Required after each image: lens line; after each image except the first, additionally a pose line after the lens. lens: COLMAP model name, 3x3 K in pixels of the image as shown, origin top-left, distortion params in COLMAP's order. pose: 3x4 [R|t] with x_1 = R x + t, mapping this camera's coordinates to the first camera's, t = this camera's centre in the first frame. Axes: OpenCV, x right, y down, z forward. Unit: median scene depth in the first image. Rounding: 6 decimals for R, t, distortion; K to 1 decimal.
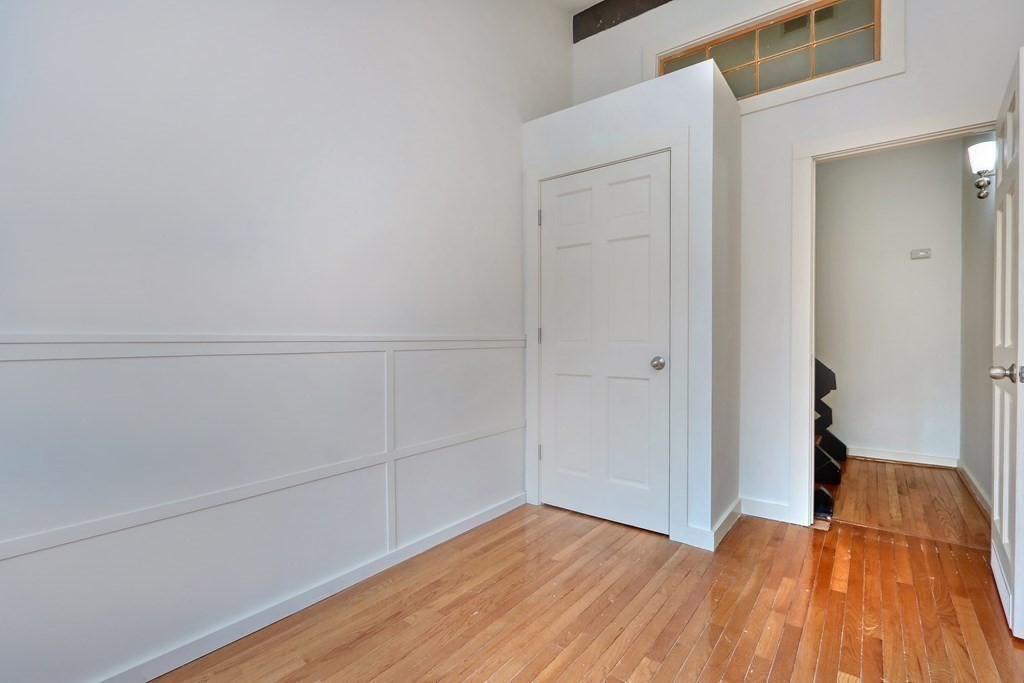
lens RADIAL K [[469.2, 0, 512.5], [0, 469.2, 344.4], [0, 0, 1]] dist [-0.011377, -0.000410]
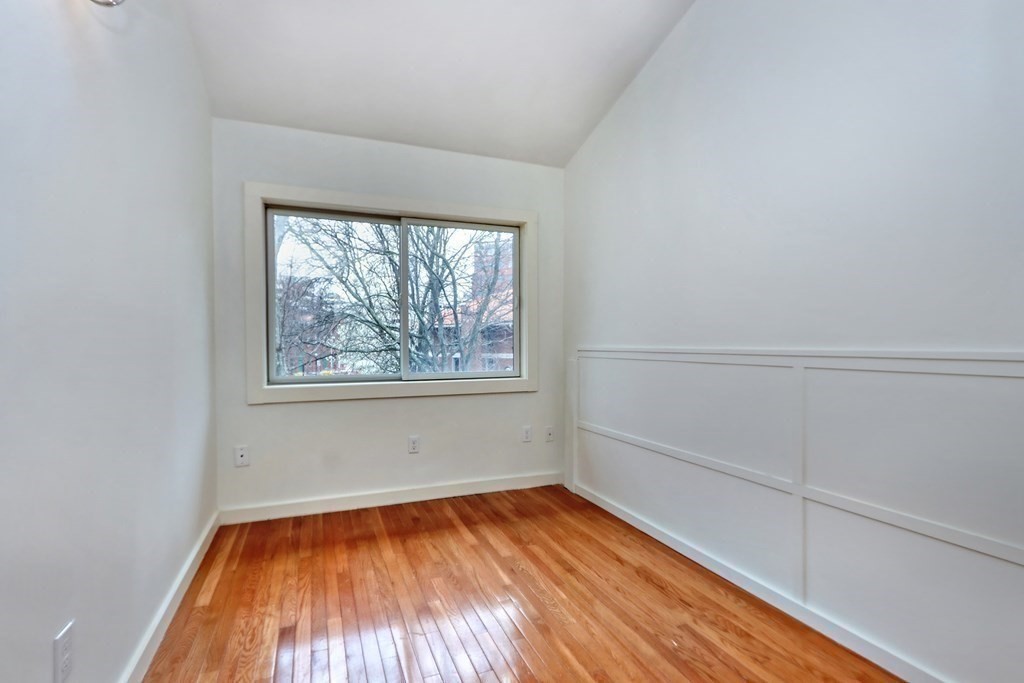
lens RADIAL K [[469.2, 0, 512.4], [0, 469.2, 340.0], [0, 0, 1]] dist [-0.011377, -0.000410]
pose [[-0.482267, -0.009363, -0.875975, 0.914381], [-0.027652, 0.999607, 0.004540, -0.032943], [0.875588, 0.026412, -0.482336, 1.154917]]
